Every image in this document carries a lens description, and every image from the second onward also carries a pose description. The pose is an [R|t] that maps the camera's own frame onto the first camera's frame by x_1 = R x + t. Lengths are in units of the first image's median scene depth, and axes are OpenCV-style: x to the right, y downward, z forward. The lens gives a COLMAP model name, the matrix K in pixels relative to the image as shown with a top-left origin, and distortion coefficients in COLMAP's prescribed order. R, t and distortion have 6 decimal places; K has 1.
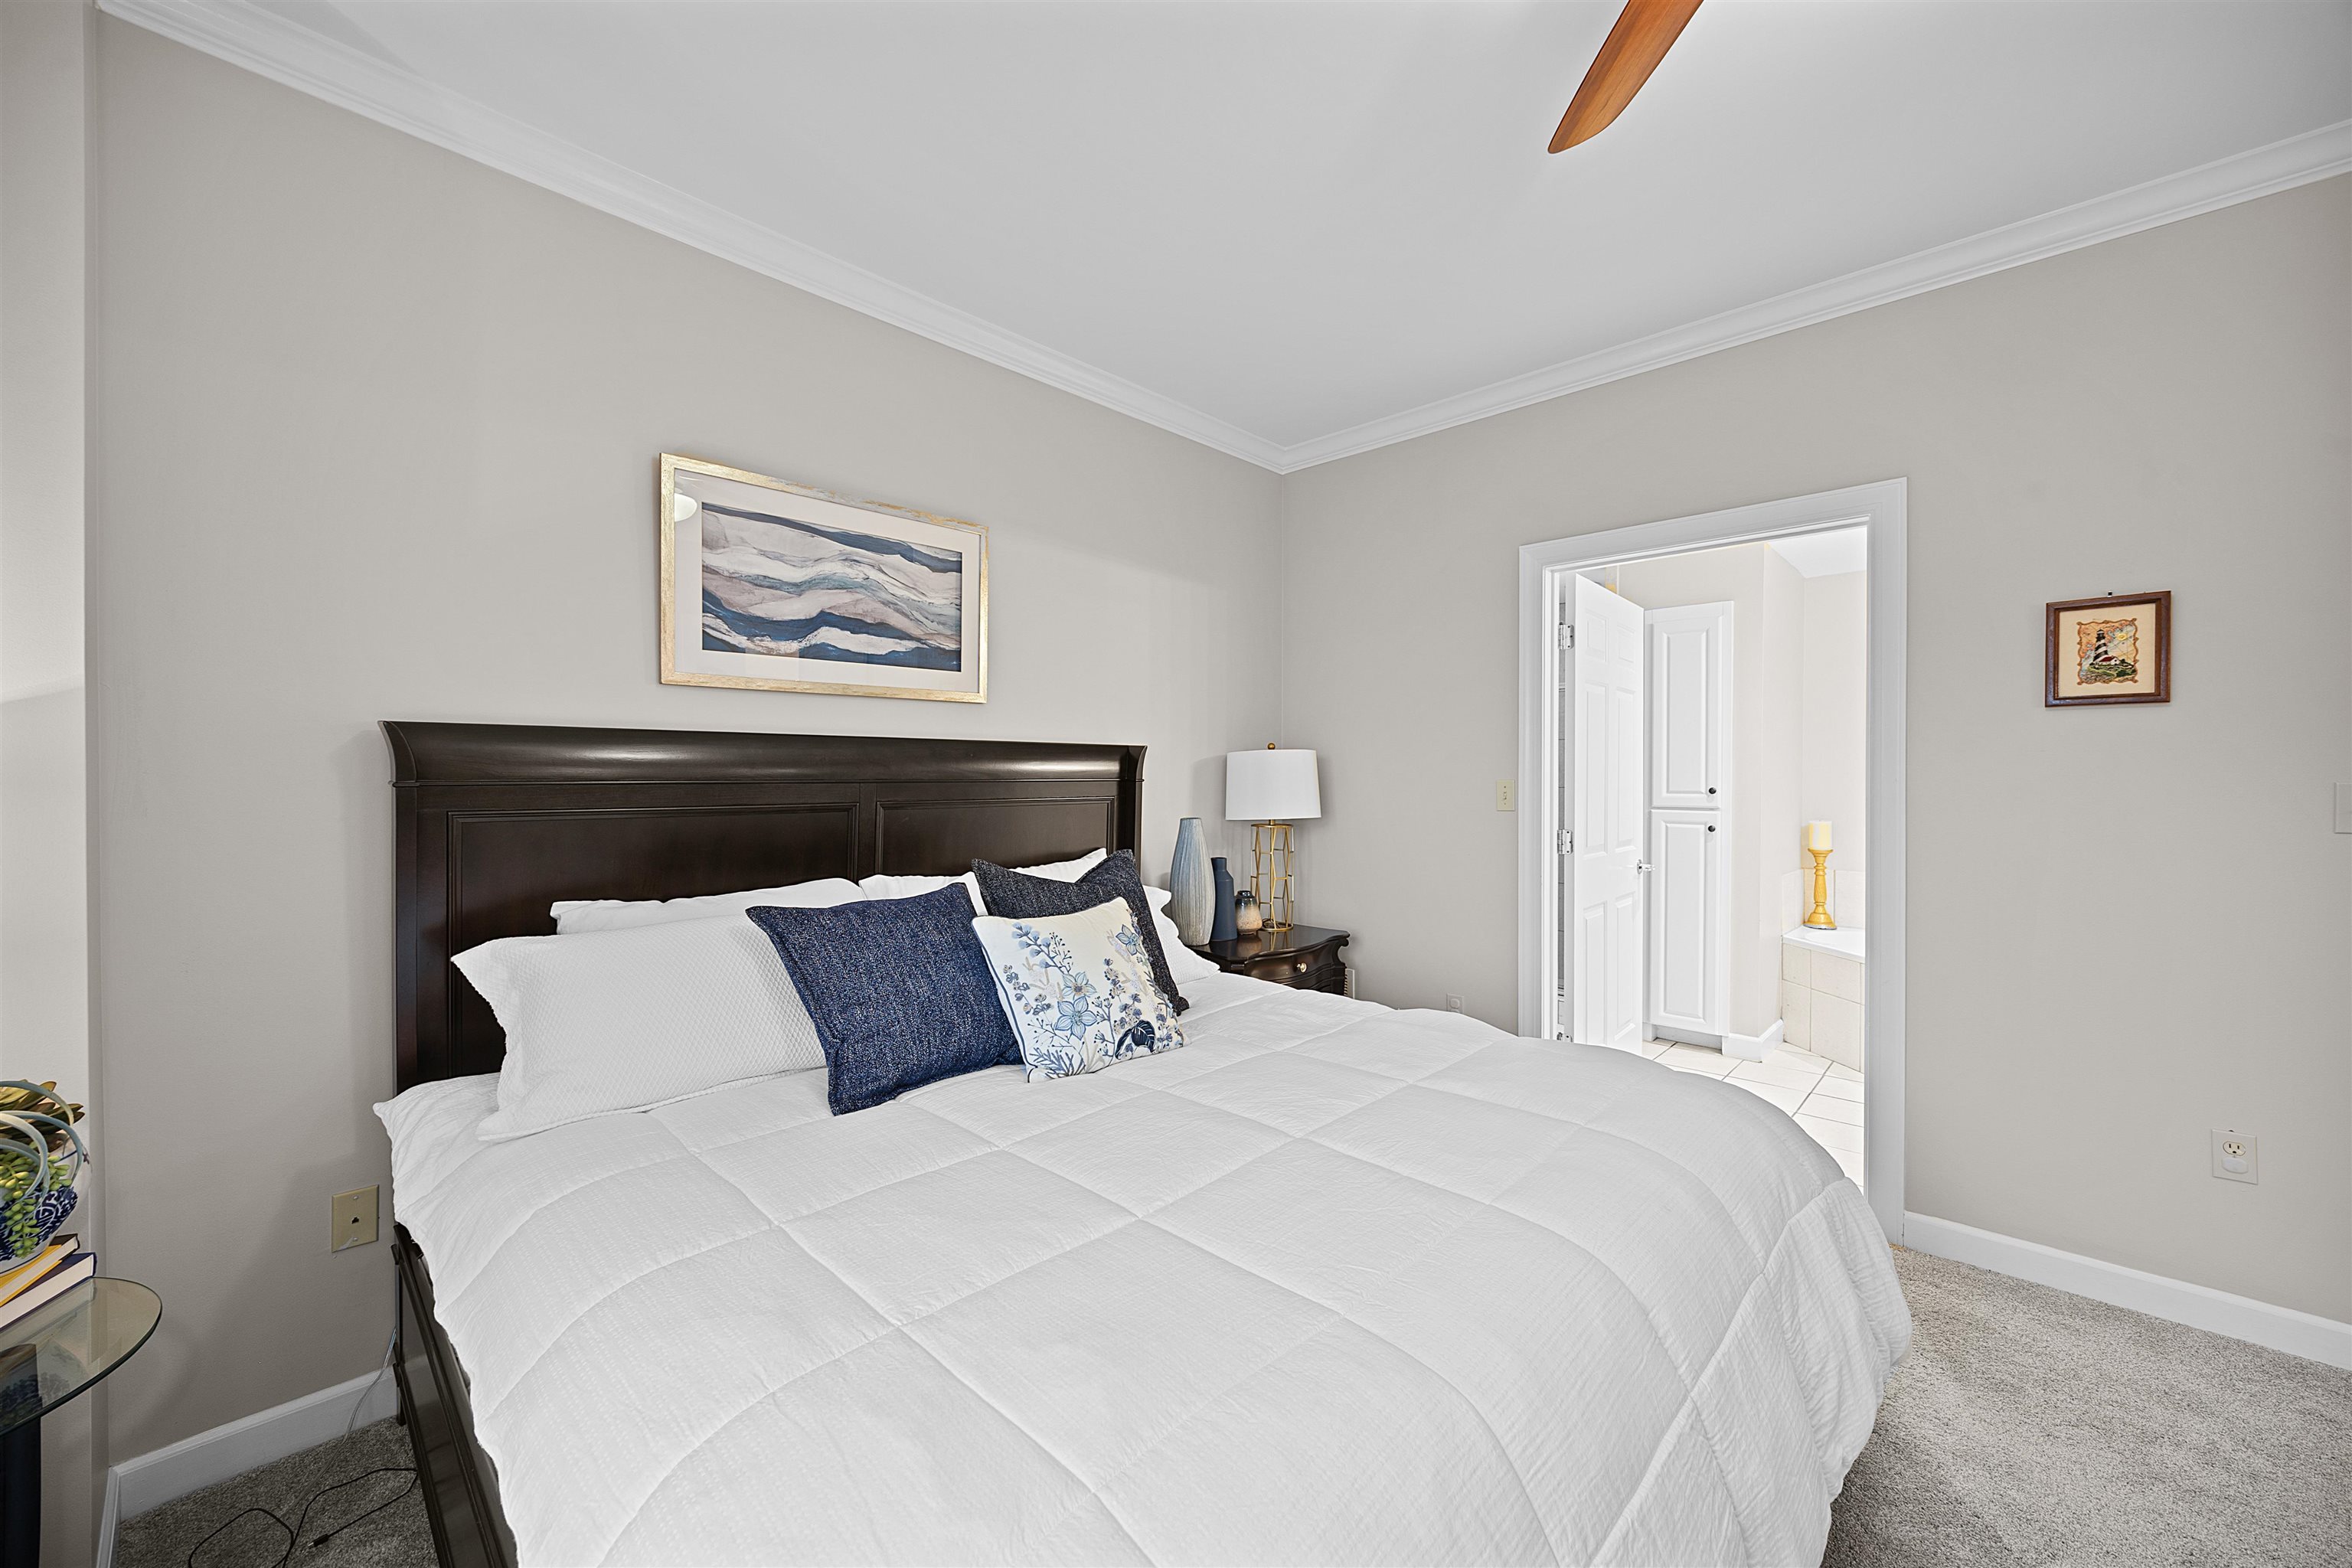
lens RADIAL K [[917.1, 0, 1177.3], [0, 917.1, 788.2], [0, 0, 1]] dist [-0.000301, -0.000161]
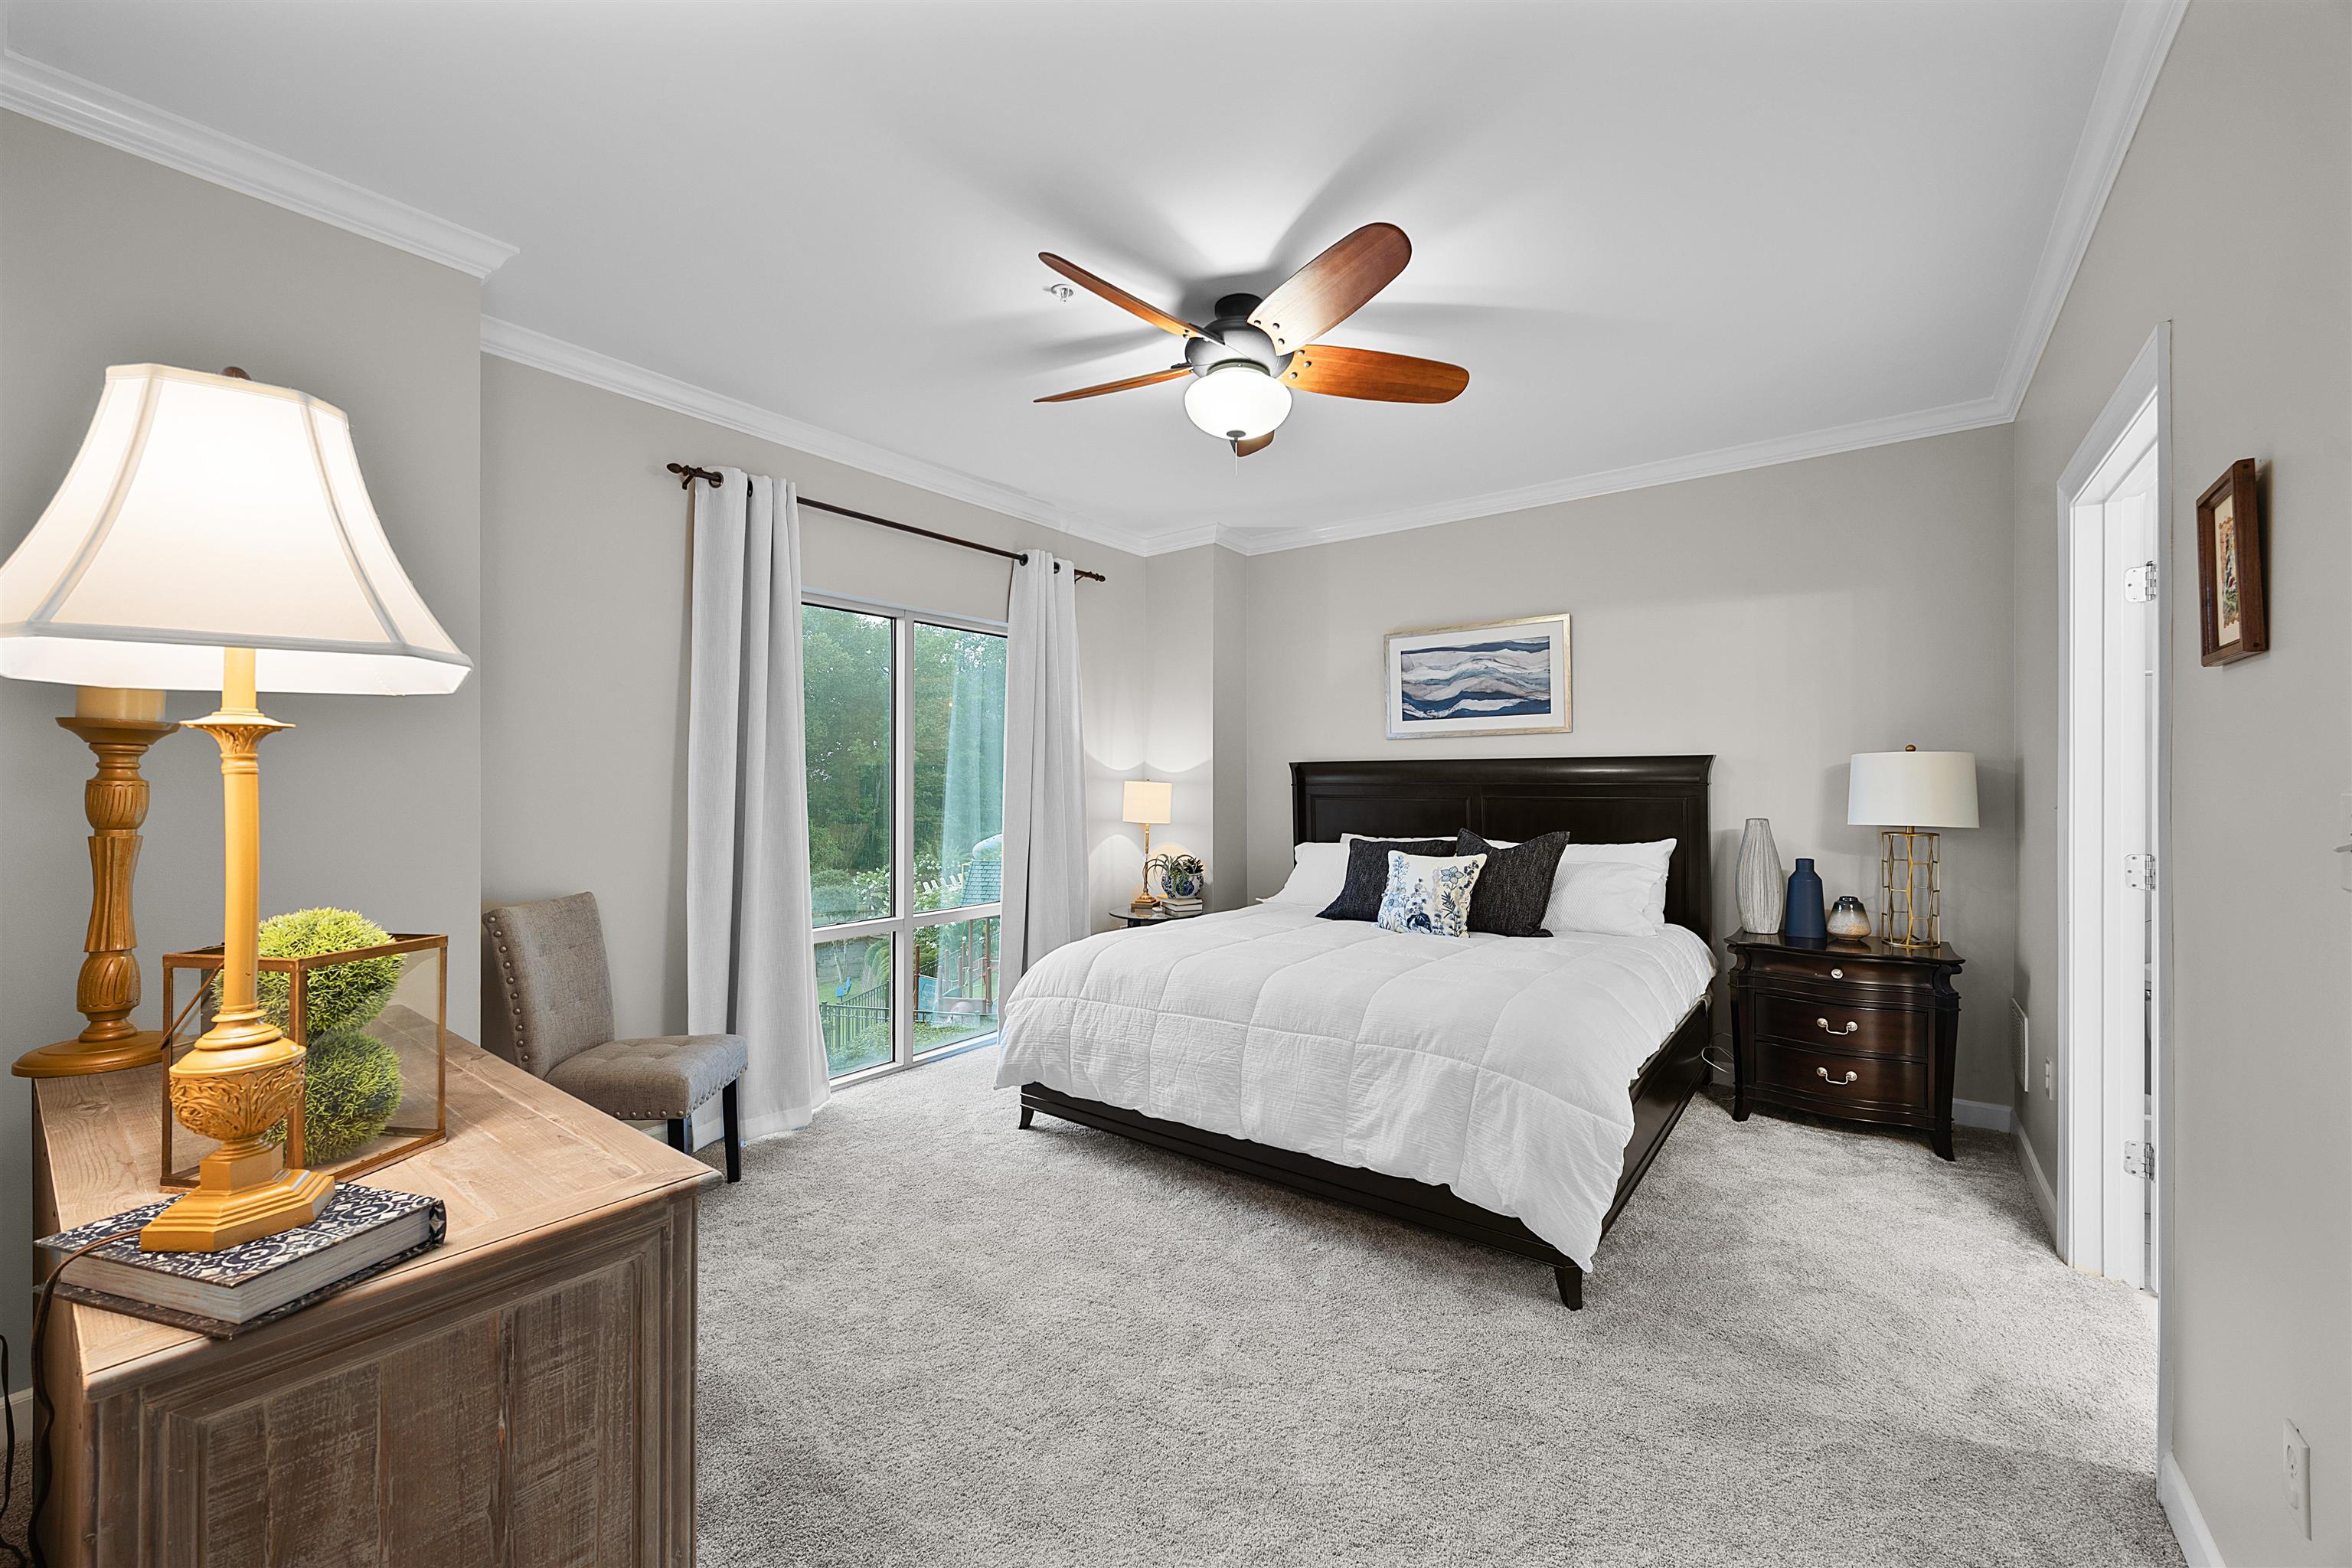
lens RADIAL K [[917.1, 0, 1174.6], [0, 917.1, 779.0], [0, 0, 1]] dist [-0.000301, -0.000161]
pose [[0.125996, -0.005258, -0.992017, 1.344295], [-0.011922, 0.999906, -0.006815, 0.001033], [0.991959, 0.012686, 0.125921, 0.205012]]
